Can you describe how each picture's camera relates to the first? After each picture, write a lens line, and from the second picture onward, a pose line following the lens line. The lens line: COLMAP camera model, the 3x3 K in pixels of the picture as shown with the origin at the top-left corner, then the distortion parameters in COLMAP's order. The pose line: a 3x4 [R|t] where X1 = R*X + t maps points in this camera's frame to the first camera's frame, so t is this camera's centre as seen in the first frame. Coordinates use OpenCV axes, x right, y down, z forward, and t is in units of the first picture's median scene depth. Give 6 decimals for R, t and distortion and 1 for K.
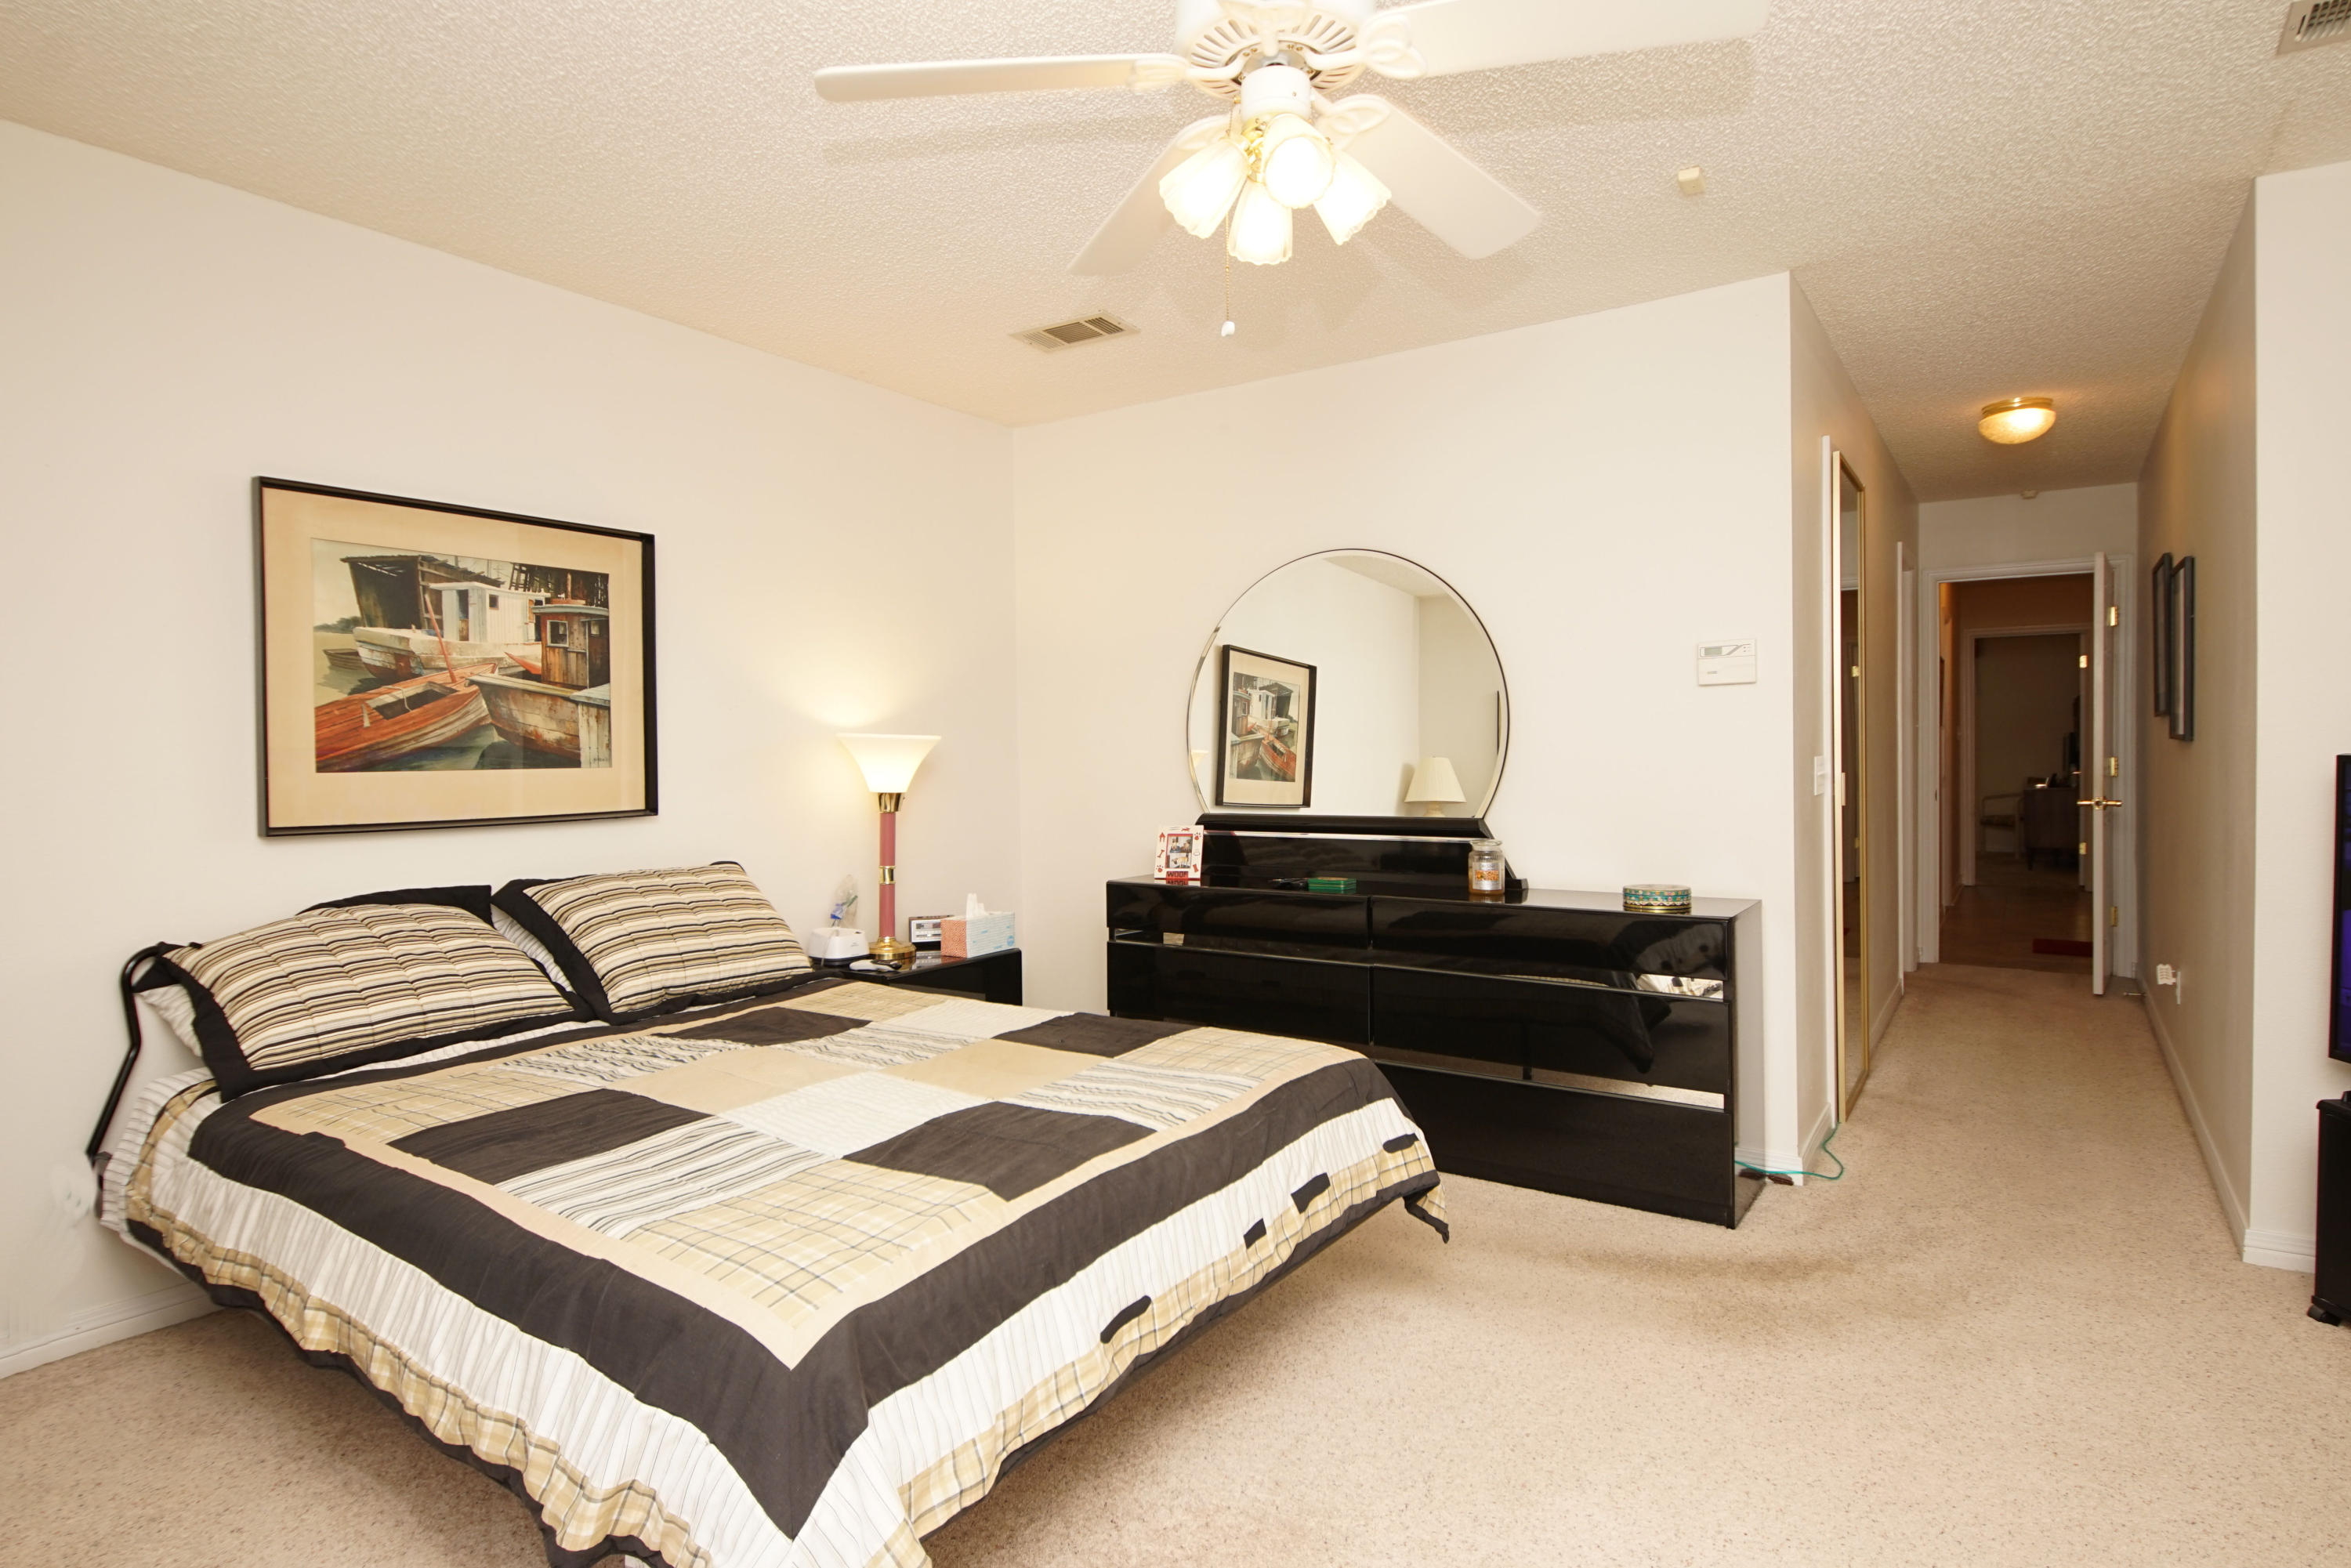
lens RADIAL K [[1260.7, 0, 1155.0], [0, 1260.7, 768.3], [0, 0, 1]] dist [0.032276, -0.035266]
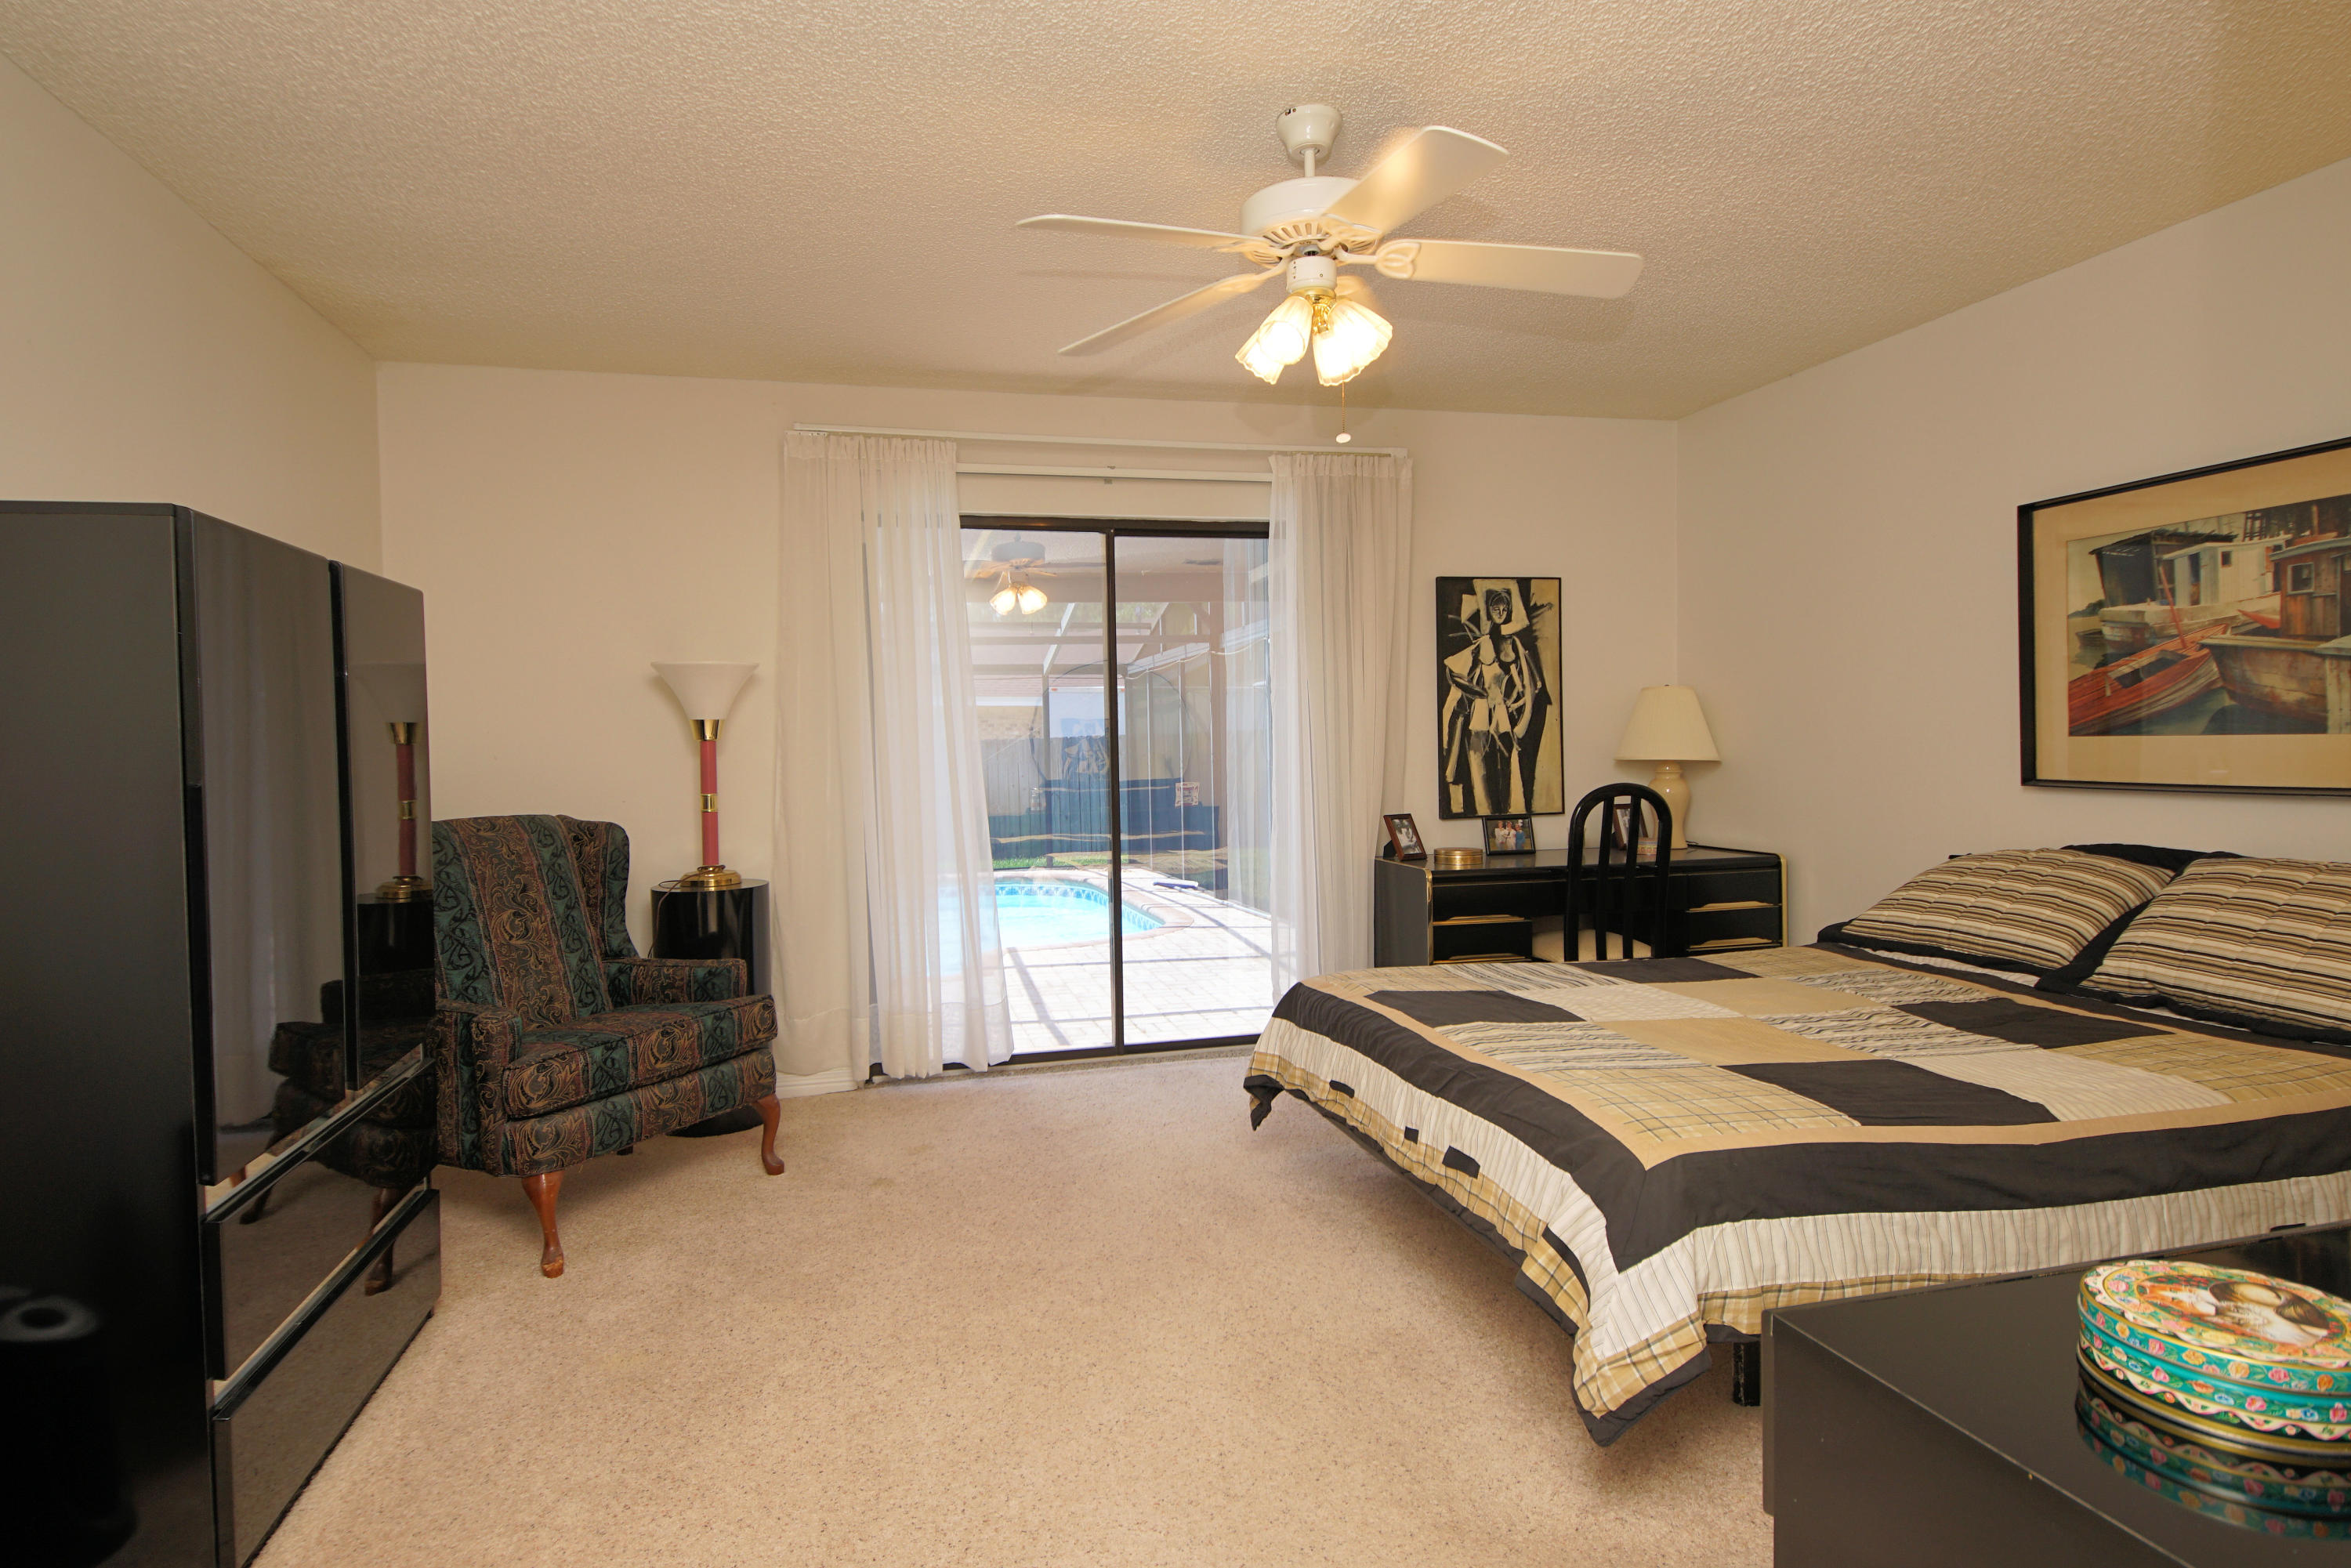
lens RADIAL K [[1260.7, 0, 1155.0], [0, 1260.7, 768.3], [0, 0, 1]] dist [0.032276, -0.035266]
pose [[-0.661089, 0.039597, -0.749262, 0.738639], [0.017937, 0.999155, 0.036977, -0.023851], [0.750093, 0.011005, -0.661241, 1.041080]]
